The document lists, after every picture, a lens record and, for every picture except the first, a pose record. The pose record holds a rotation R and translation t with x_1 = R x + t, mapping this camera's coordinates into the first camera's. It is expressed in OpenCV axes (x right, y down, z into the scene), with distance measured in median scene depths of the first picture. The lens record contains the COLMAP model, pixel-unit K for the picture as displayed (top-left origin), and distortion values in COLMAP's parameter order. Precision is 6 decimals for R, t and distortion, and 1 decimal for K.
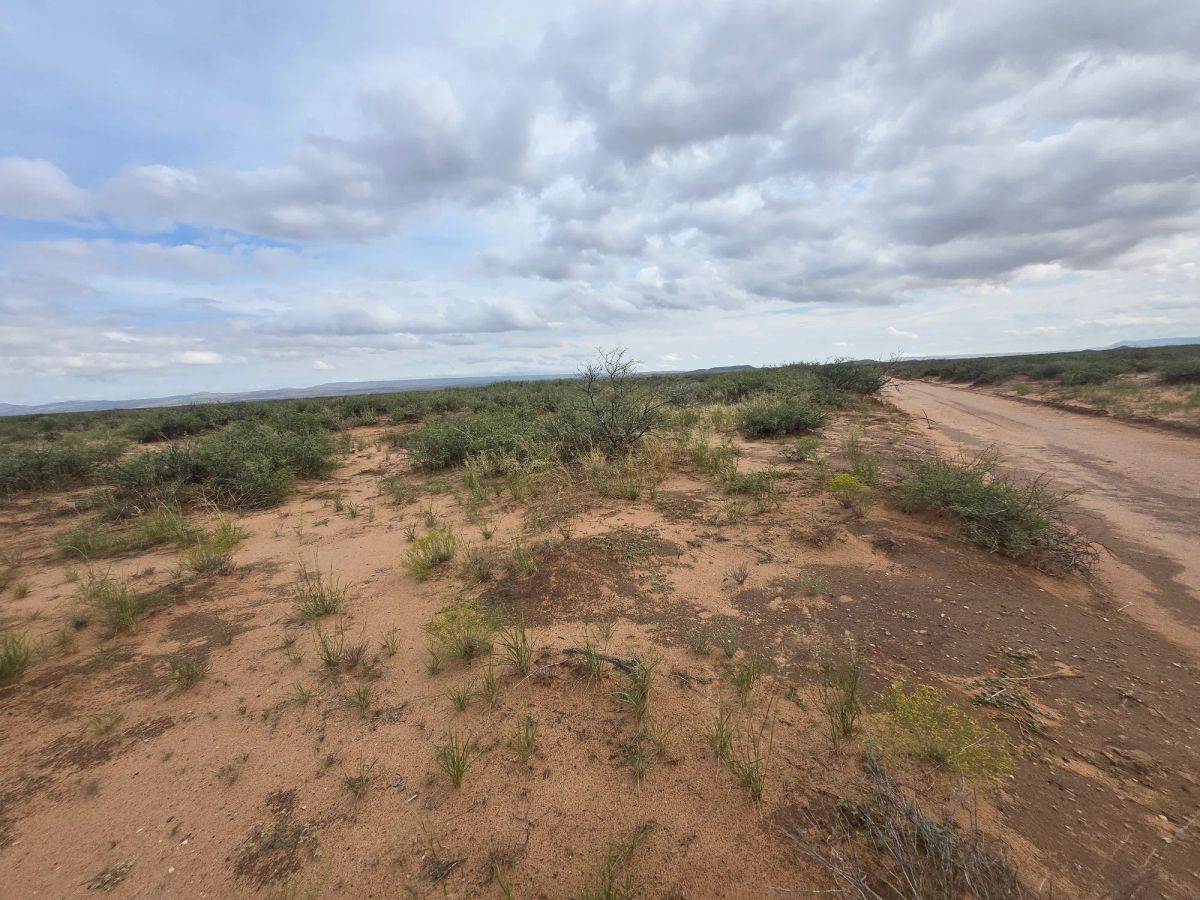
lens RADIAL K [[468.4, 0, 589.9], [0, 468.4, 448.8], [0, 0, 1]] dist [-0.002116, -0.000556]
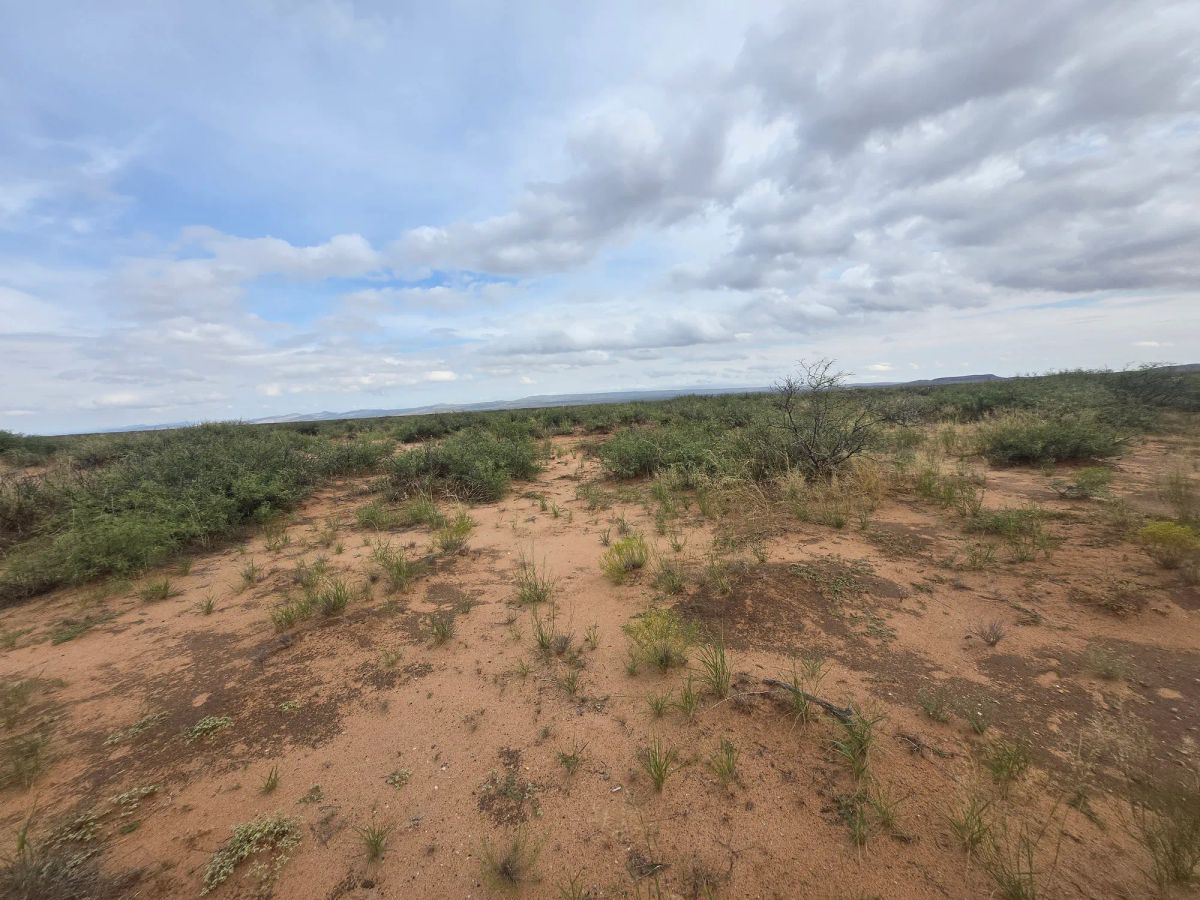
lens RADIAL K [[468.4, 0, 589.9], [0, 468.4, 448.8], [0, 0, 1]] dist [-0.002116, -0.000556]
pose [[0.928146, 0.041575, -0.369886, -0.027299], [-0.051913, 0.998489, -0.018036, -0.000971], [0.368577, 0.035942, 0.928902, -0.013992]]
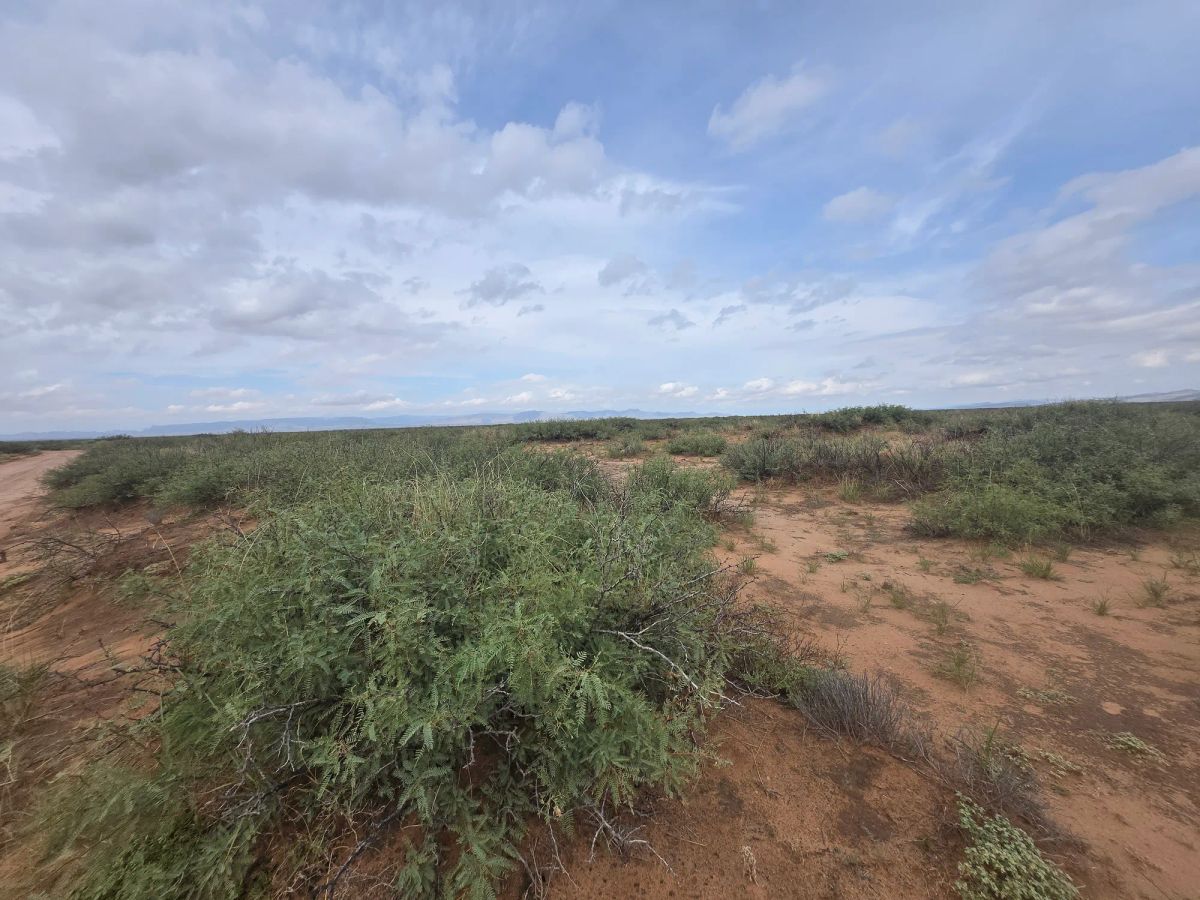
lens RADIAL K [[468.2, 0, 588.4], [0, 468.2, 448.8], [0, 0, 1]] dist [-0.001678, -0.000483]
pose [[-0.267394, 0.125262, -0.955411, -0.050981], [-0.088063, 0.984188, 0.153682, 0.007657], [0.959555, 0.125230, -0.252136, -0.098851]]
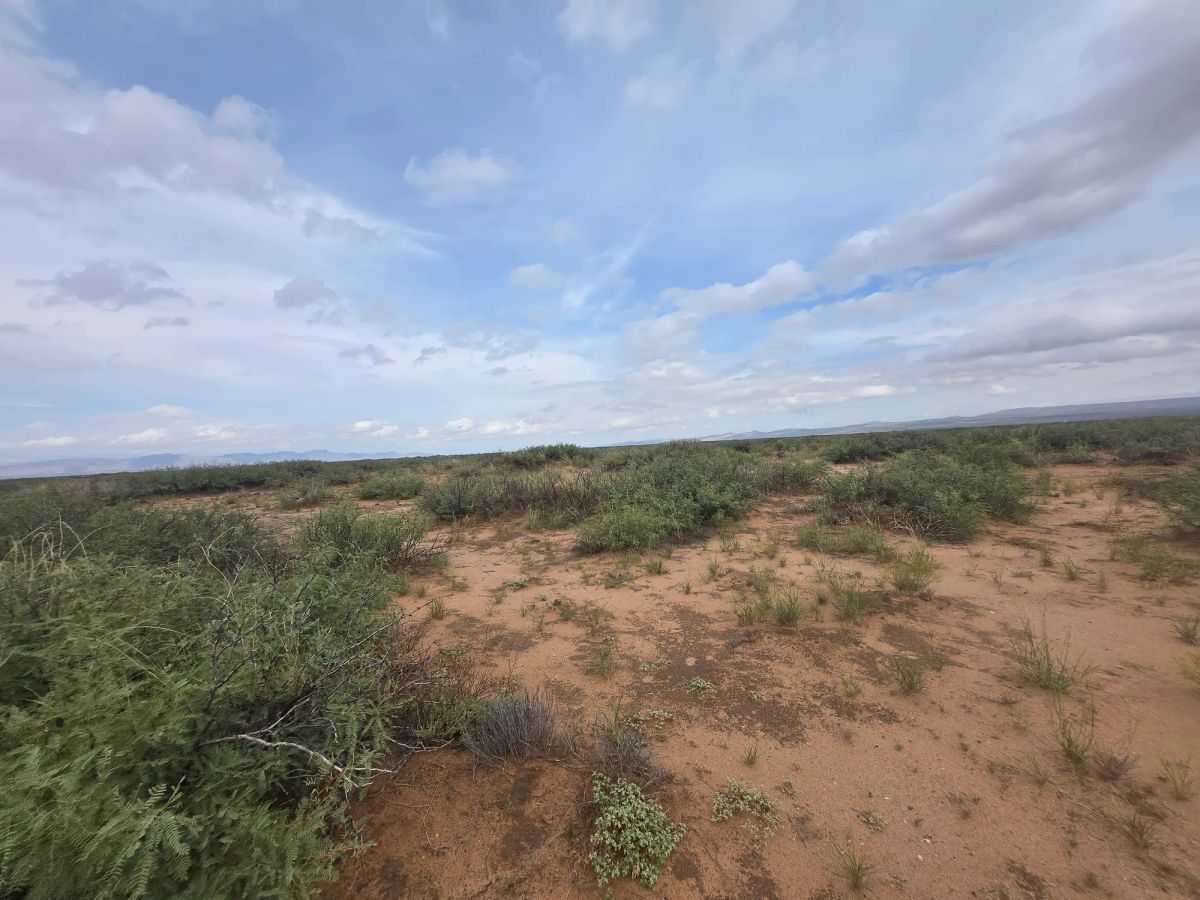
lens RADIAL K [[468.6, 0, 589.7], [0, 468.6, 450.2], [0, 0, 1]] dist [-0.001177, -0.000983]
pose [[0.335042, 0.047575, -0.941001, -0.048344], [-0.101566, 0.994728, 0.014129, -0.000637], [0.936713, 0.090840, 0.338108, -0.063852]]
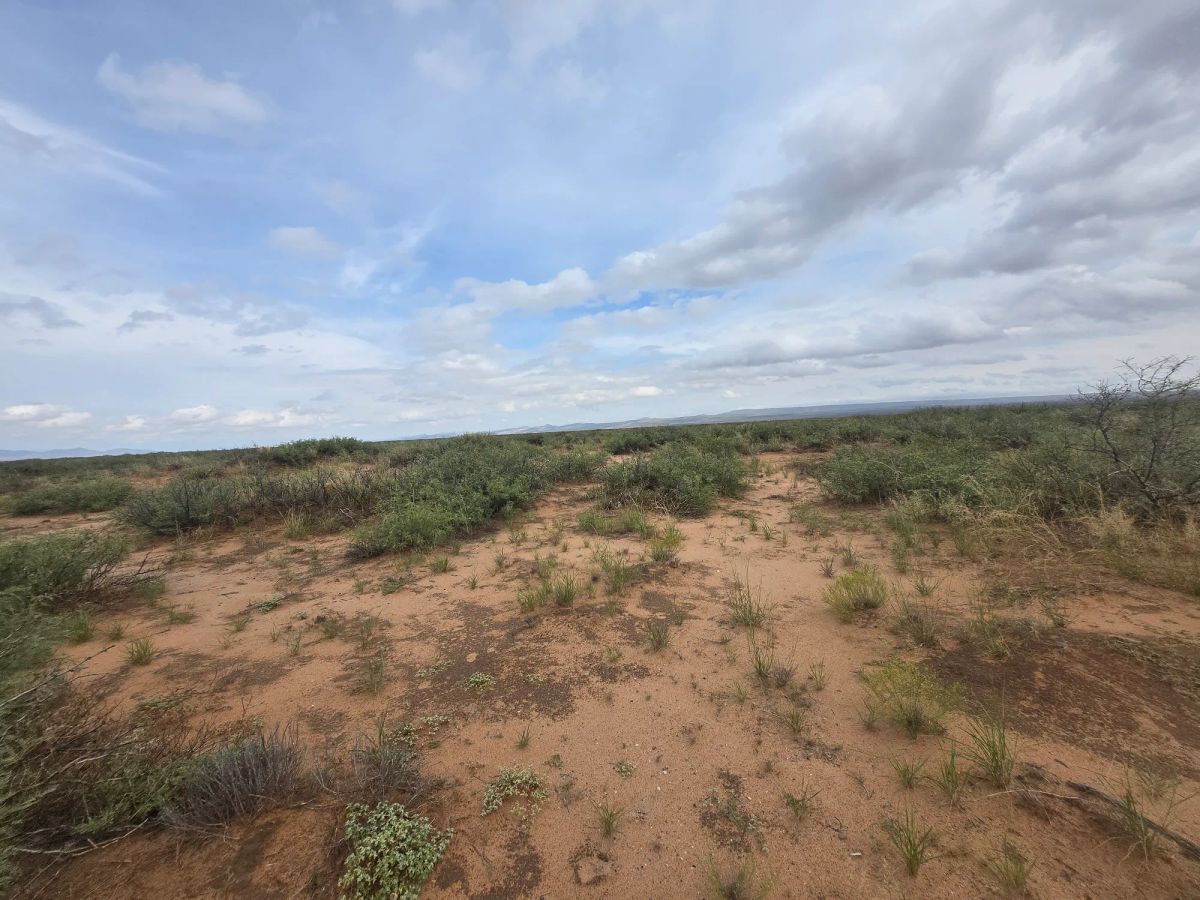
lens RADIAL K [[468.4, 0, 589.9], [0, 468.4, 448.8], [0, 0, 1]] dist [-0.002116, -0.000556]
pose [[0.694471, 0.052116, -0.717630, -0.042487], [-0.092080, 0.995610, -0.016805, -0.002145], [0.713604, 0.077750, 0.696221, -0.039253]]
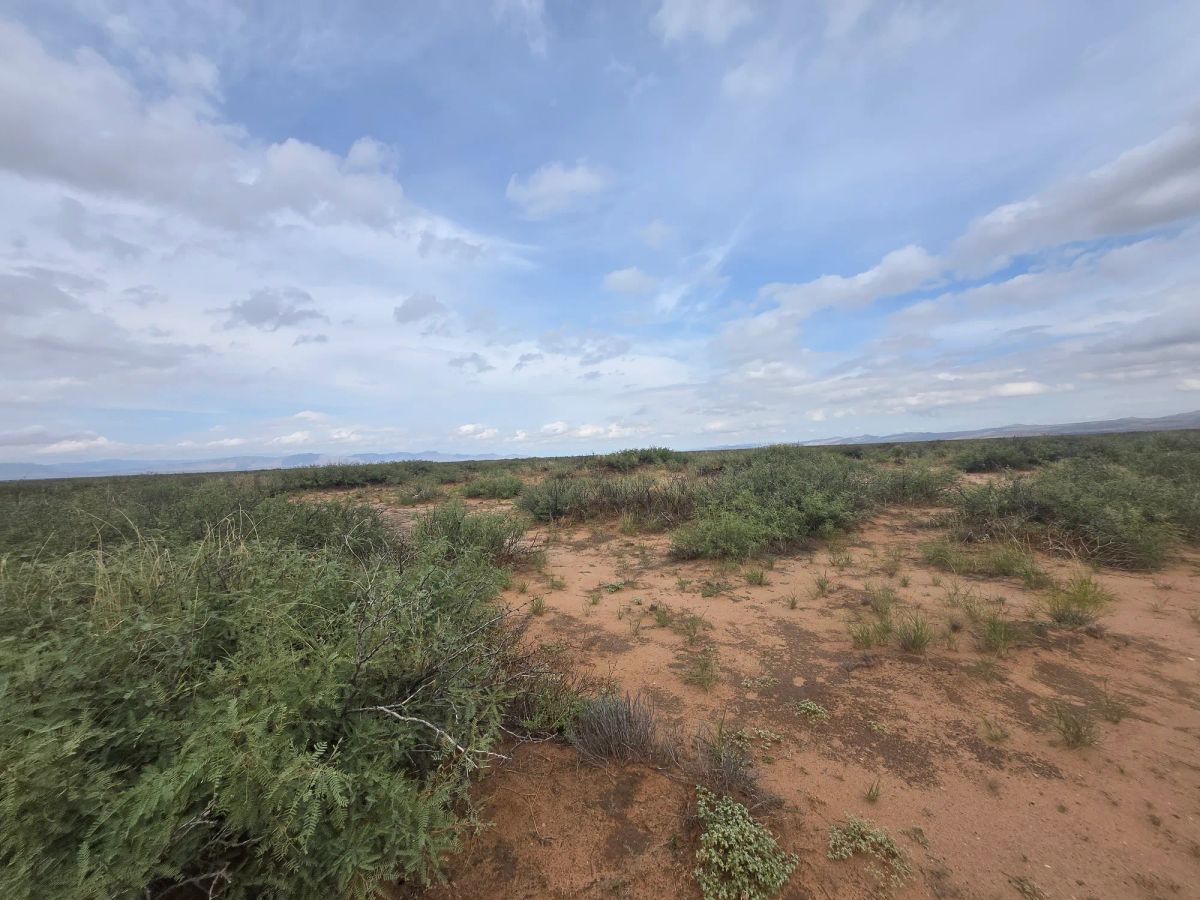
lens RADIAL K [[468.6, 0, 589.7], [0, 468.6, 450.2], [0, 0, 1]] dist [-0.001177, -0.000983]
pose [[0.146578, 0.043029, -0.988263, -0.050645], [-0.107543, 0.993825, 0.027321, -0.000139], [0.983336, 0.102276, 0.150300, -0.075004]]
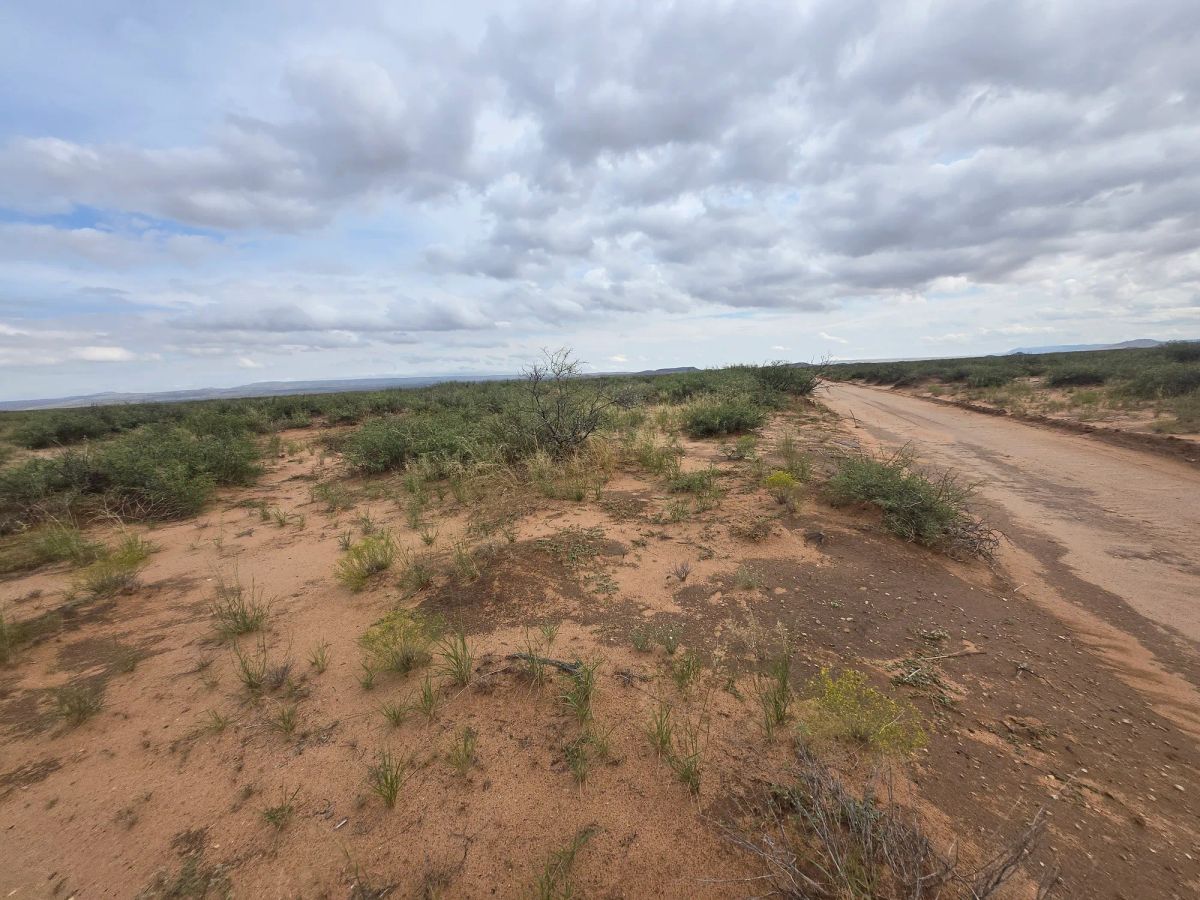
lens RADIAL K [[467.7, 0, 589.9], [0, 467.7, 450.4], [0, 0, 1]] dist [-0.001902, 0.000064]
pose [[0.994086, -0.011506, 0.107984, 0.009265], [0.011293, 0.999933, 0.002583, -0.000896], [-0.108006, -0.001348, 0.994149, 0.004353]]
